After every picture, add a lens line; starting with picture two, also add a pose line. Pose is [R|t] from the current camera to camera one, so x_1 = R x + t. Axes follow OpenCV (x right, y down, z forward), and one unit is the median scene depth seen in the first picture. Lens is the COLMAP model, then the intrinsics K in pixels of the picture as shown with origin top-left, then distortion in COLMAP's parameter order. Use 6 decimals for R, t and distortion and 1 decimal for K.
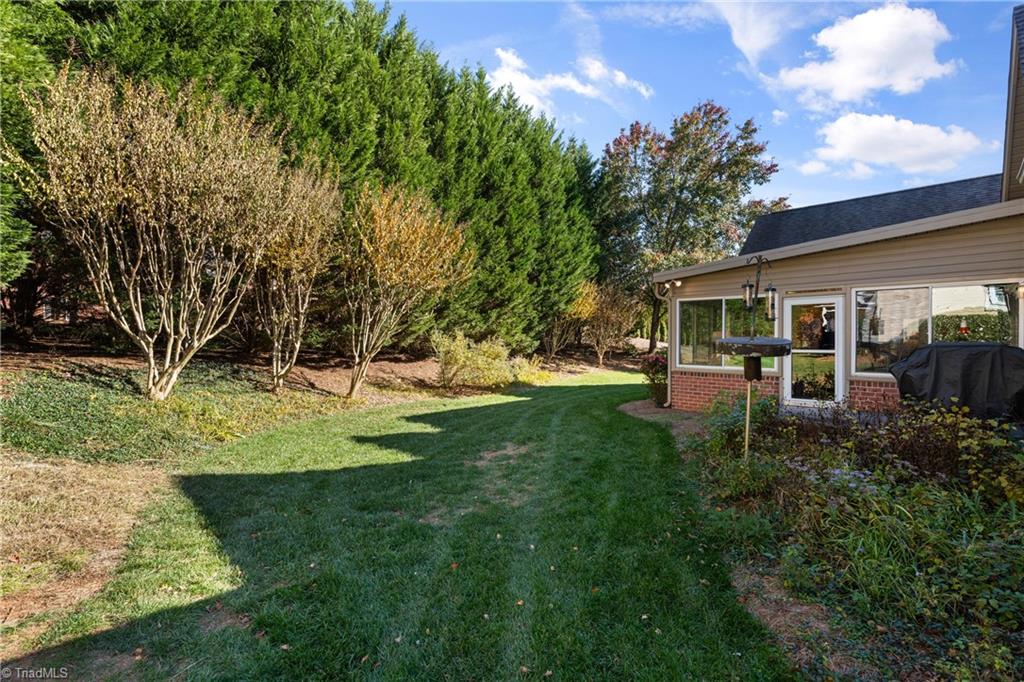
lens RADIAL K [[458.4, 0, 509.5], [0, 458.4, 341.7], [0, 0, 1]] dist [-0.000737, -0.000104]
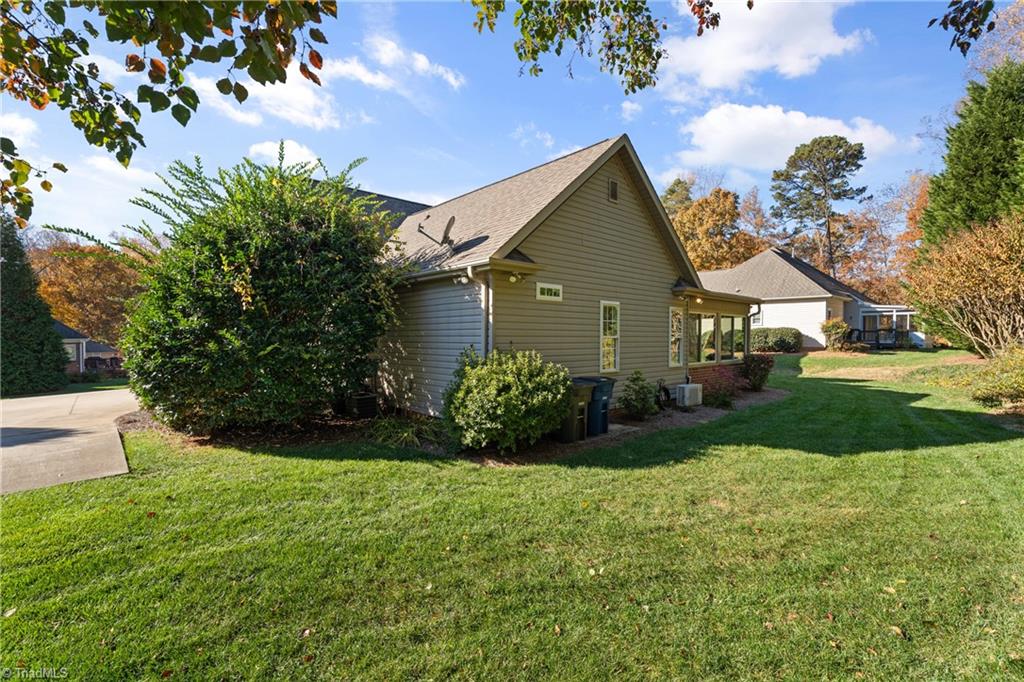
lens RADIAL K [[458.4, 0, 515.2], [0, 458.4, 339.2], [0, 0, 1]] dist [-0.000737, -0.000104]
pose [[0.999811, -0.019187, 0.003038, 0.389471], [0.019169, 0.999799, 0.005947, -0.121157], [-0.003152, -0.005888, 0.999978, 0.241761]]
